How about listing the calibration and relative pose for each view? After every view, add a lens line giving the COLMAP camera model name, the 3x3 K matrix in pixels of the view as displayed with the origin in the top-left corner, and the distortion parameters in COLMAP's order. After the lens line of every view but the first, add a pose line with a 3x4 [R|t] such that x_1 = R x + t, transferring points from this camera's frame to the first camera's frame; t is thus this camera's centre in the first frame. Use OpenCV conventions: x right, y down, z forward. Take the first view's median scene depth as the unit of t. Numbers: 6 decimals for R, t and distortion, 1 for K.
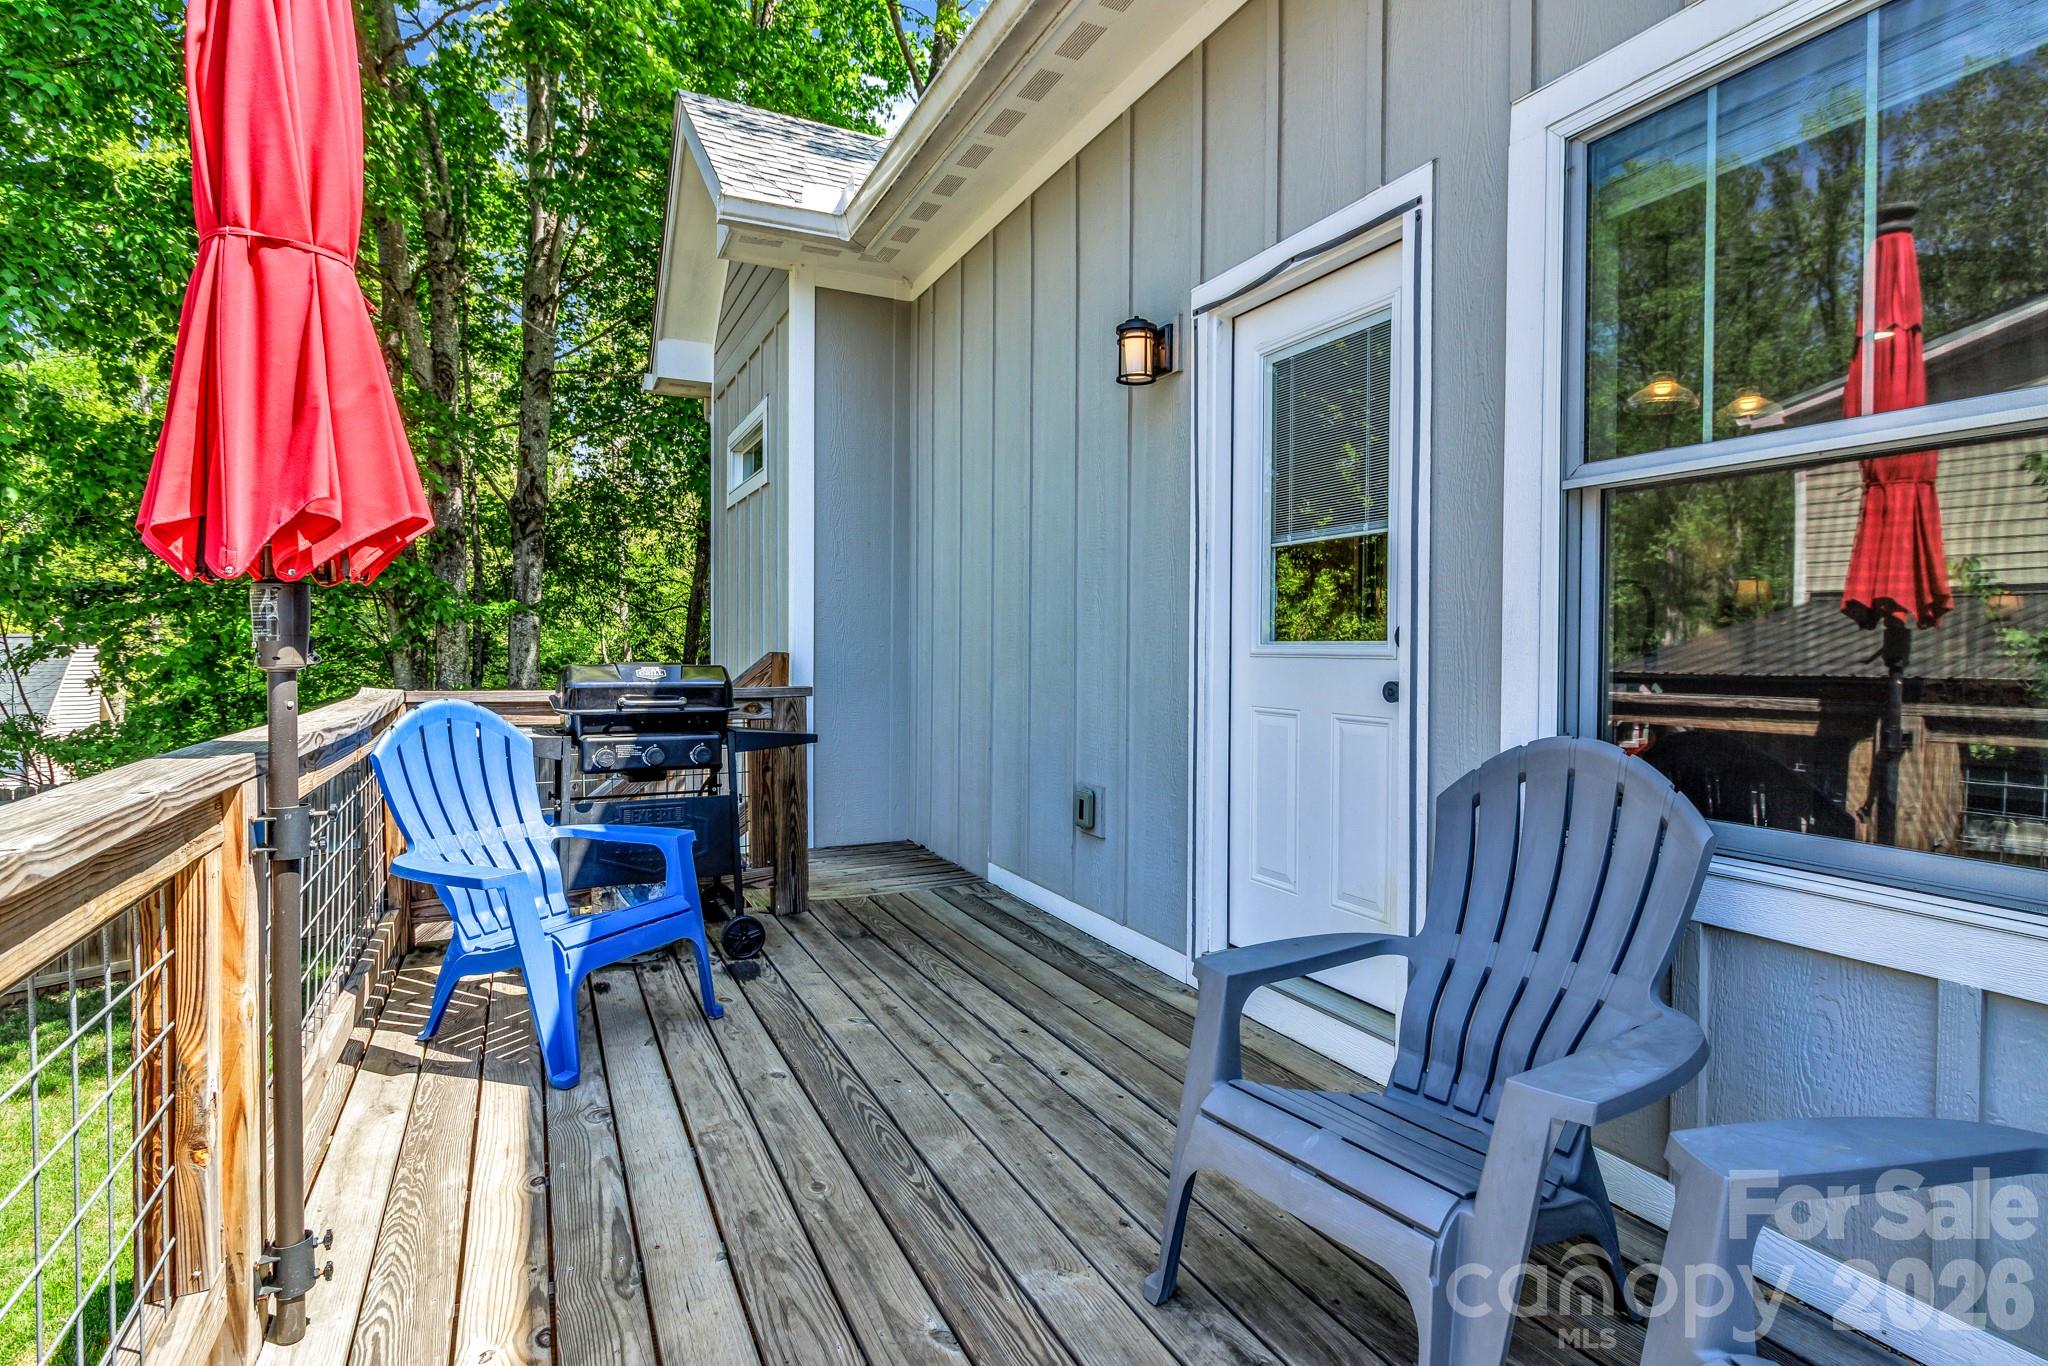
lens RADIAL K [[1042.2, 0, 1030.7], [0, 1042.2, 670.1], [0, 0, 1]] dist [0.000726, -0.000069]
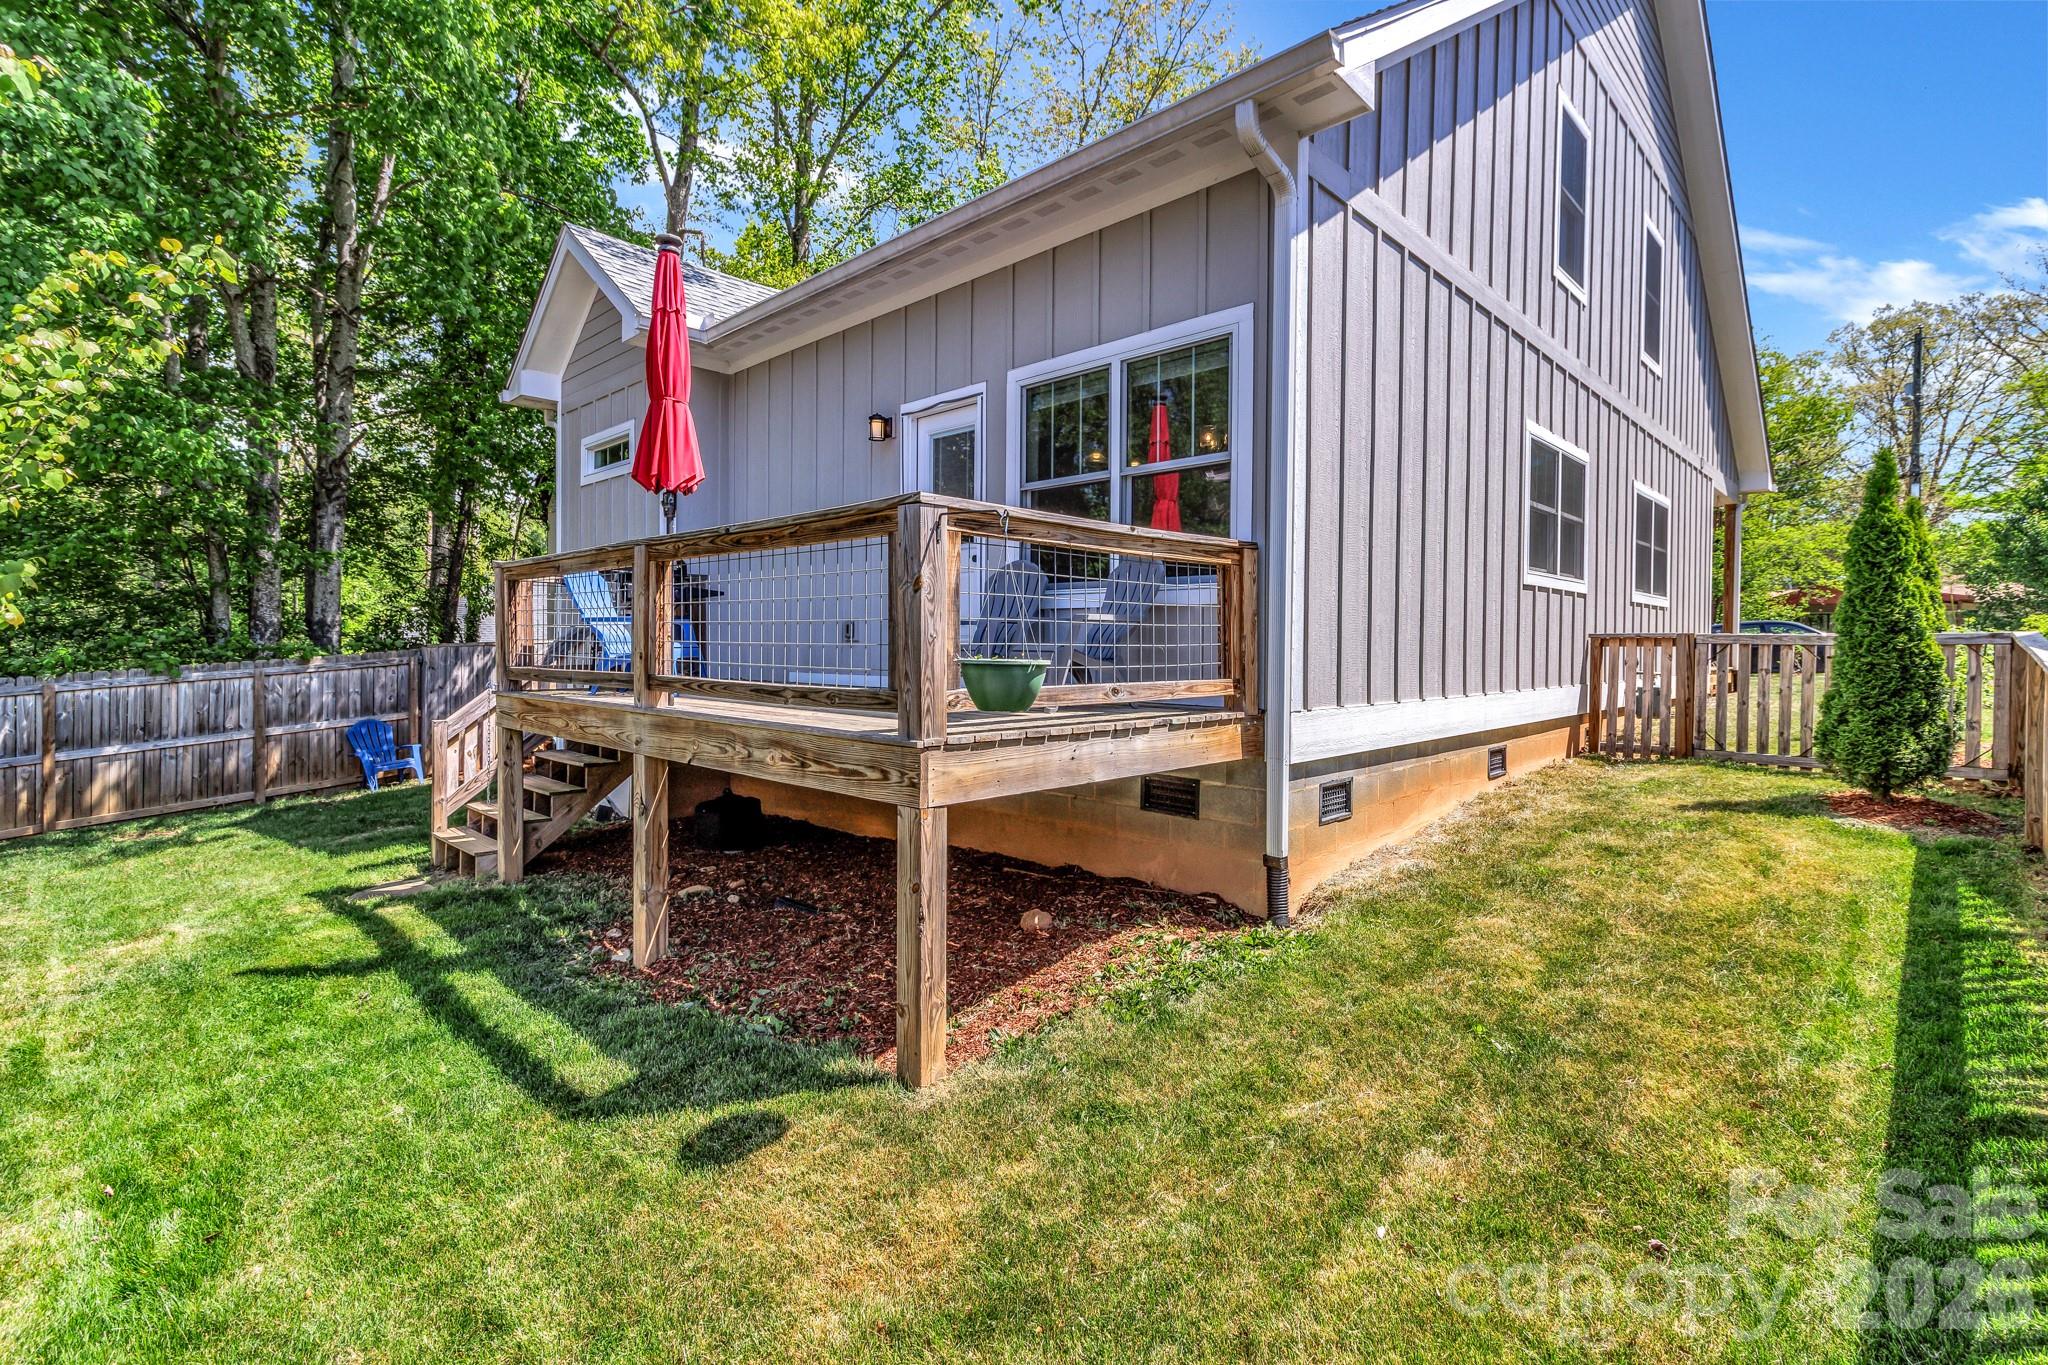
lens RADIAL K [[944.4, 0, 1021.6], [0, 944.4, 671.8], [0, 0, 1]] dist [0.001493, 0.001262]
pose [[0.941658, -0.006570, 0.336507, -0.332554], [0.004035, 0.999958, 0.008232, 0.250970], [-0.336547, -0.006394, 0.941645, -1.209386]]
